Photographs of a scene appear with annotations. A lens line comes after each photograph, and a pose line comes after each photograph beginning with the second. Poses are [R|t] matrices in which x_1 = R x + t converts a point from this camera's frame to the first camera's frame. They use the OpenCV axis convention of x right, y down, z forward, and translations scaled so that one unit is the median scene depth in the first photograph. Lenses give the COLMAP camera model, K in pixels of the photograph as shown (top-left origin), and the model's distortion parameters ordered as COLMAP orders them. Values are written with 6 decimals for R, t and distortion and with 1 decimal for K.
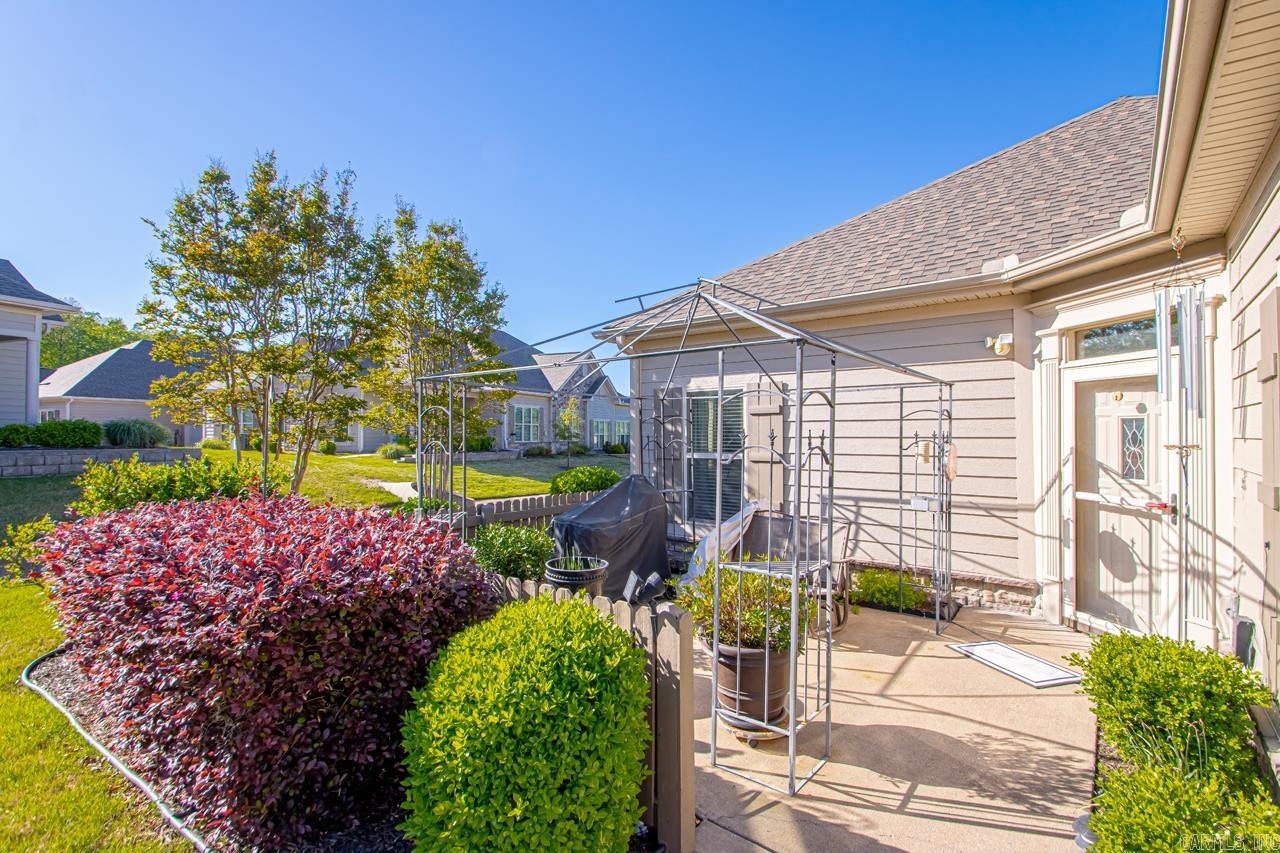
lens RADIAL K [[594.7, 0, 644.5], [0, 594.7, 420.6], [0, 0, 1]] dist [0.036913, -0.018838]
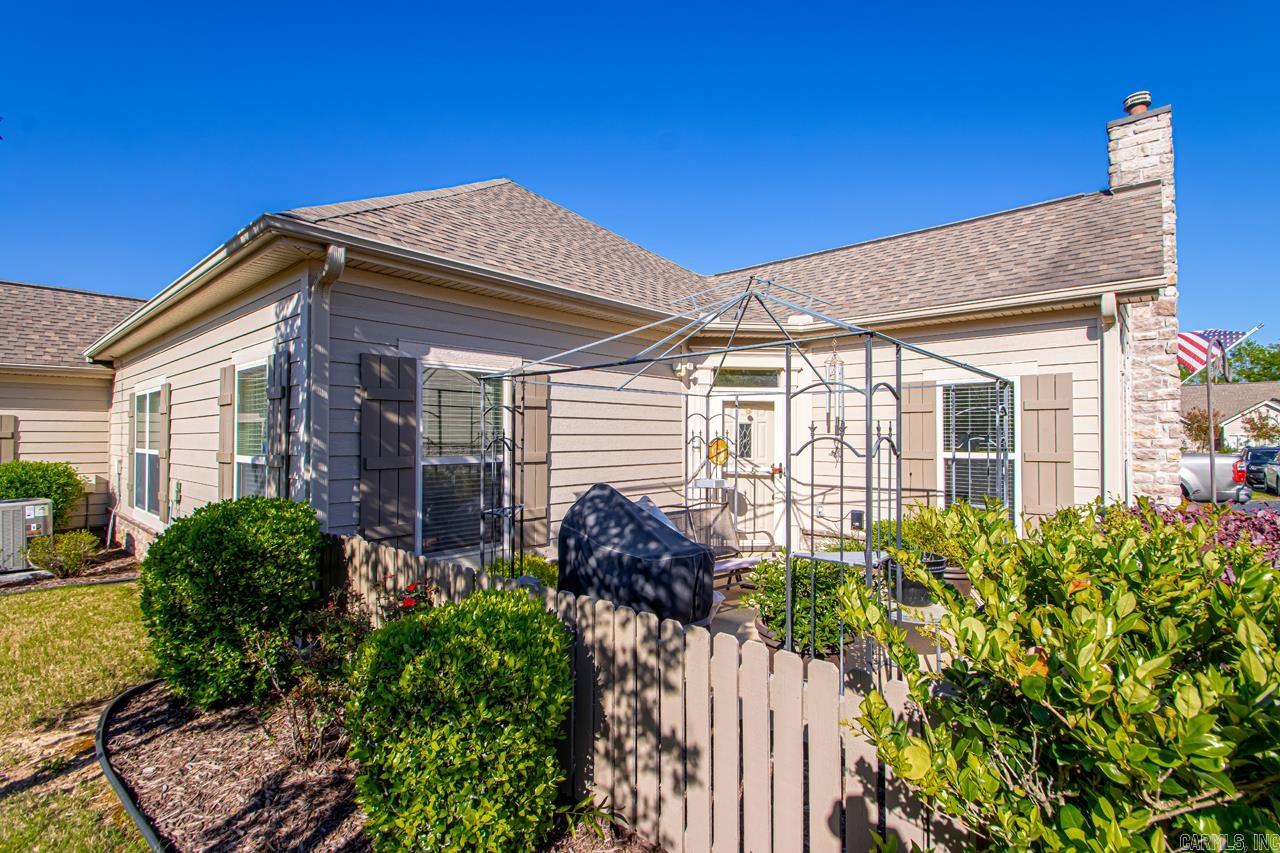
lens RADIAL K [[594.7, 0, 637.1], [0, 594.7, 426.6], [0, 0, 1]] dist [0.036913, -0.018838]
pose [[0.071423, 0.017218, 0.997298, -0.861950], [-0.022989, 0.999614, -0.015612, 0.035413], [-0.997181, -0.021812, 0.071791, 1.057258]]
